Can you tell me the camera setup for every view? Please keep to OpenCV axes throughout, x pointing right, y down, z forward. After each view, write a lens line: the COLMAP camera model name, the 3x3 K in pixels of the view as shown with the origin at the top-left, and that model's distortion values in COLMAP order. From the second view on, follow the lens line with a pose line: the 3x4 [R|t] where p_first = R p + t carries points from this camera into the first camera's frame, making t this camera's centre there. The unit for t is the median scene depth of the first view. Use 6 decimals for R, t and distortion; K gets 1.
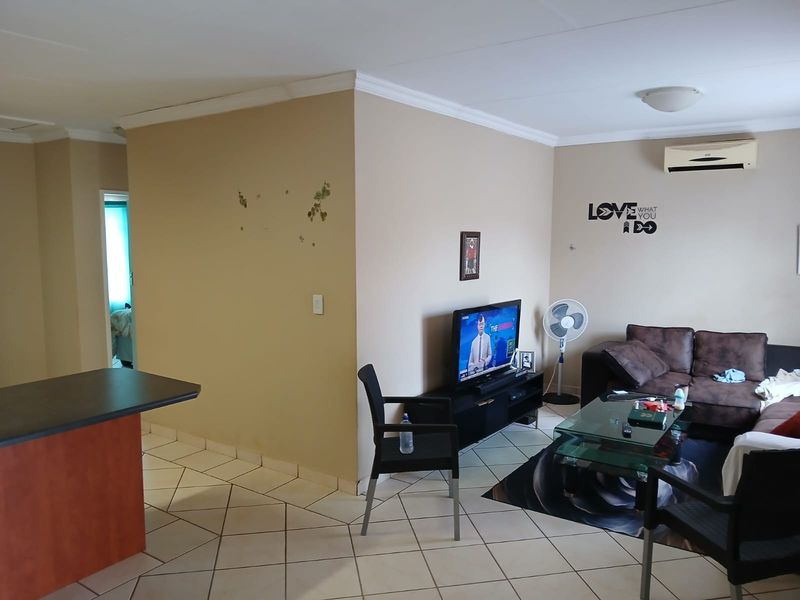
lens RADIAL K [[587.9, 0, 400.0], [0, 587.9, 300.0], [0, 0, 1]] dist [0.008537, -0.102591]
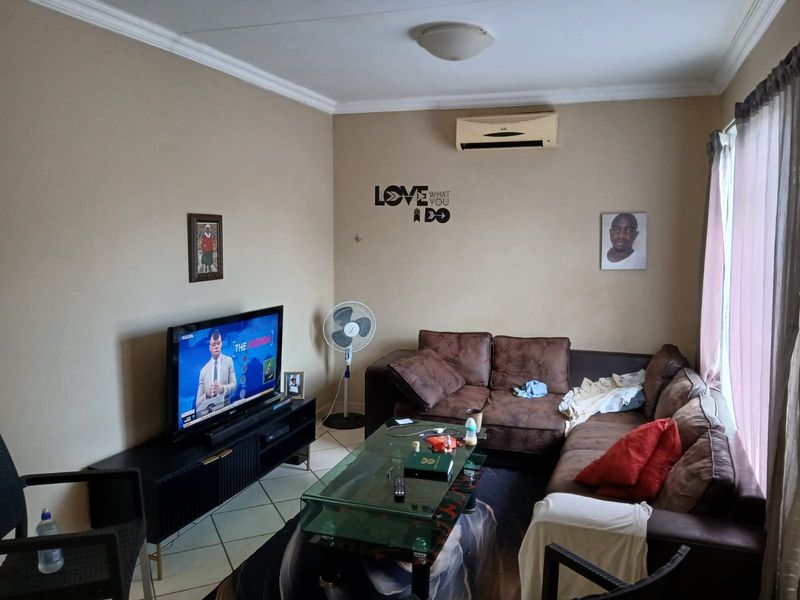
lens RADIAL K [[618.6, 0, 400.0], [0, 618.6, 300.0], [0, 0, 1]] dist [0.011682, -0.055889]
pose [[0.955031, -0.021467, 0.295727, 0.116449], [0.018875, 0.999754, 0.011618, -0.015081], [-0.295903, -0.005514, 0.955202, 0.189098]]
